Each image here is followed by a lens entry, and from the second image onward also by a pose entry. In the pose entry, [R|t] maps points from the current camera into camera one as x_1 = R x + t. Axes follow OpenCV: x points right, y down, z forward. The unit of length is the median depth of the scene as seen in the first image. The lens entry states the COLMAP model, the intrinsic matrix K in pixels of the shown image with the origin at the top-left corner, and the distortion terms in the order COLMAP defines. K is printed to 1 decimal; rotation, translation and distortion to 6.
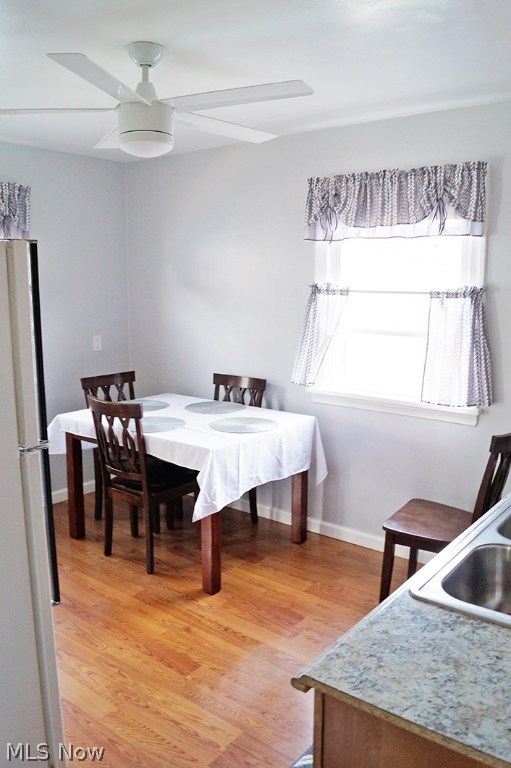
lens RADIAL K [[629.2, 0, 254.9], [0, 629.2, 384.2], [0, 0, 1]] dist [-0.061683, -0.005276]
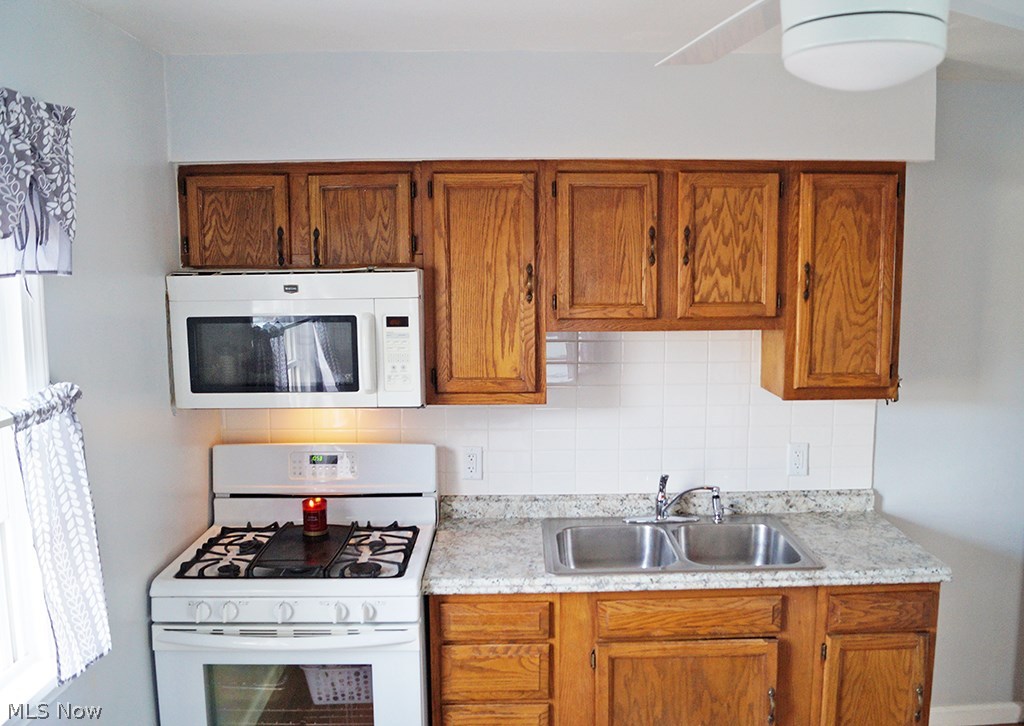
lens RADIAL K [[911.2, 0, 512.6], [0, 911.2, 360.5], [0, 0, 1]] dist [-0.082375, 0.012206]
pose [[-0.643393, -0.100459, 0.758916, -0.452835], [0.130092, 0.962585, 0.237708, -0.384633], [-0.754401, 0.251669, -0.606252, 1.555025]]
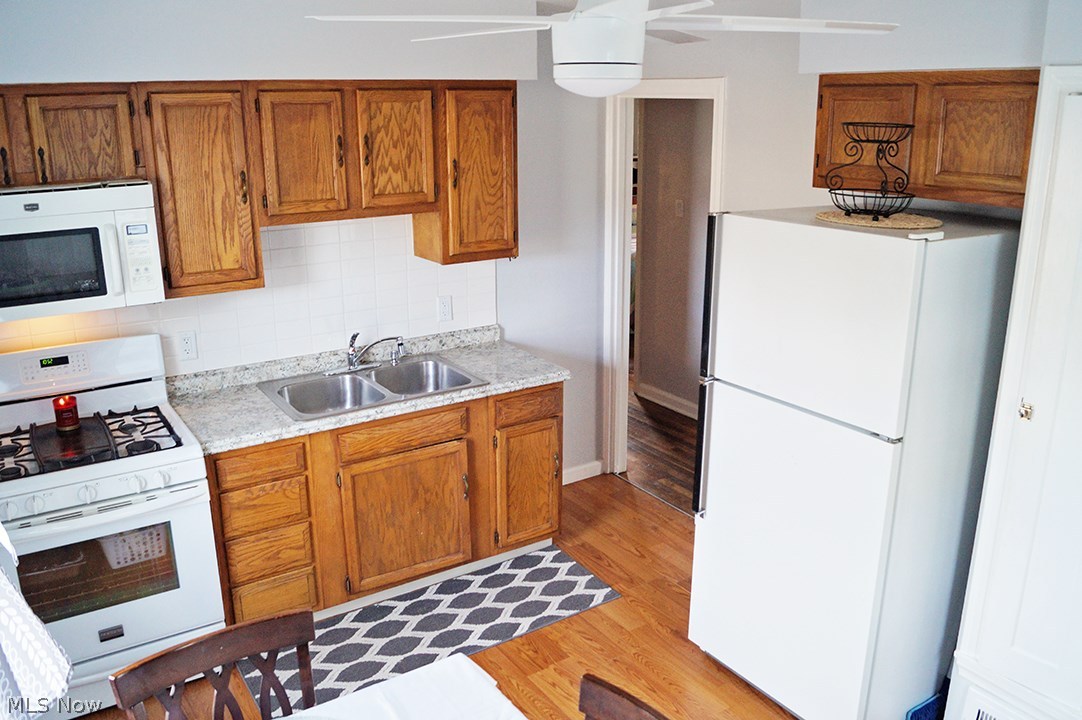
lens RADIAL K [[886.5, 0, 539.2], [0, 886.5, 359.1], [0, 0, 1]] dist [-0.061683, -0.005276]
pose [[-0.948568, -0.092287, 0.302824, -0.419814], [0.051654, 0.898626, 0.435663, -0.536488], [-0.312332, 0.428898, -0.847641, 1.942005]]
